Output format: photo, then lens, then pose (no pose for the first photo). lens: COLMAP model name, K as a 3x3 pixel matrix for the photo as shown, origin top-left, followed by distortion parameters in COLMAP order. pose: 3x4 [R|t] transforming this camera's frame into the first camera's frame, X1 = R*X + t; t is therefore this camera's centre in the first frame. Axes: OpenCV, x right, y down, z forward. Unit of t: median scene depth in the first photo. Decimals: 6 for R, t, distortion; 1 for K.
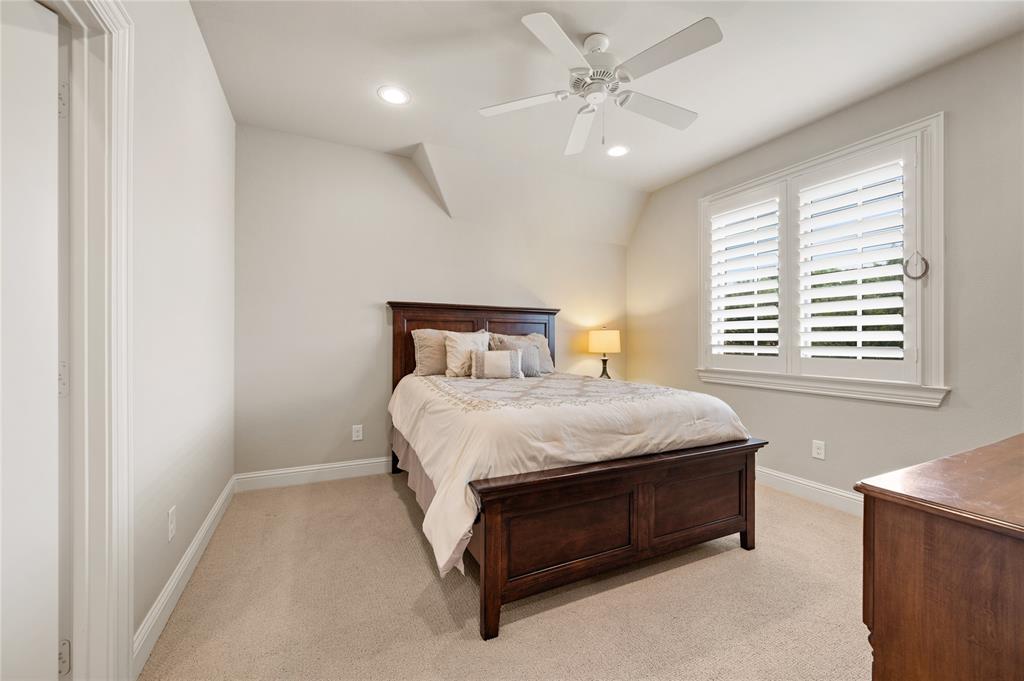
lens RADIAL K [[405.6, 0, 506.4], [0, 405.6, 338.1], [0, 0, 1]] dist [-0.000867, 0.000675]
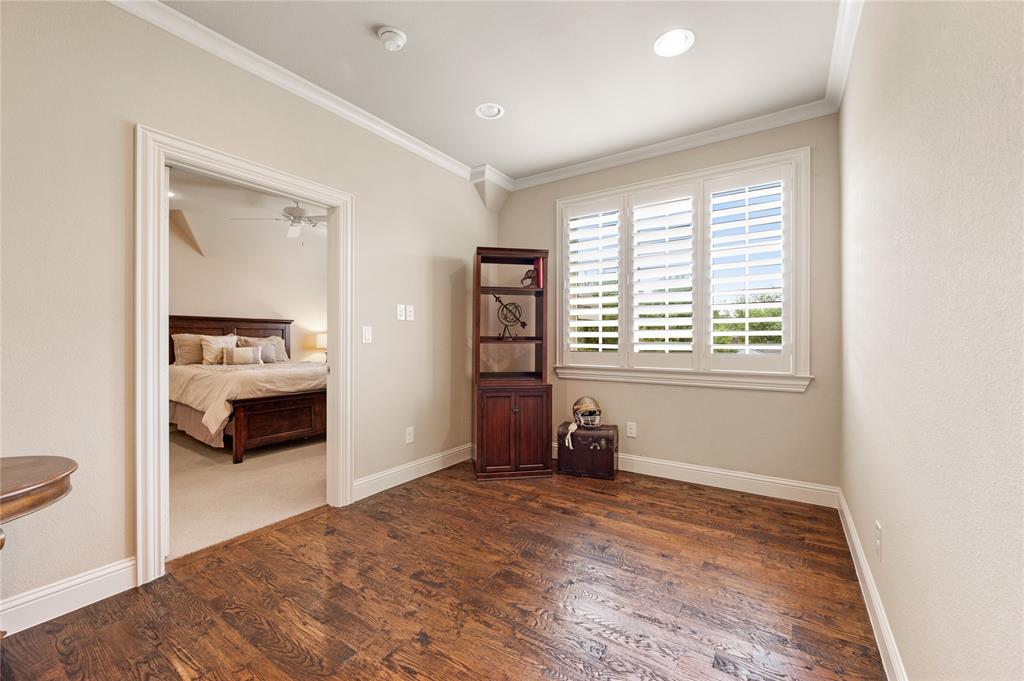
lens RADIAL K [[405.6, 0, 522.4], [0, 405.6, 336.6], [0, 0, 1]] dist [-0.000867, 0.000675]
pose [[0.842908, -0.008622, 0.537989, 0.043381], [0.013554, 0.999895, -0.005213, 0.012047], [-0.537888, 0.011686, 0.842936, -0.884326]]
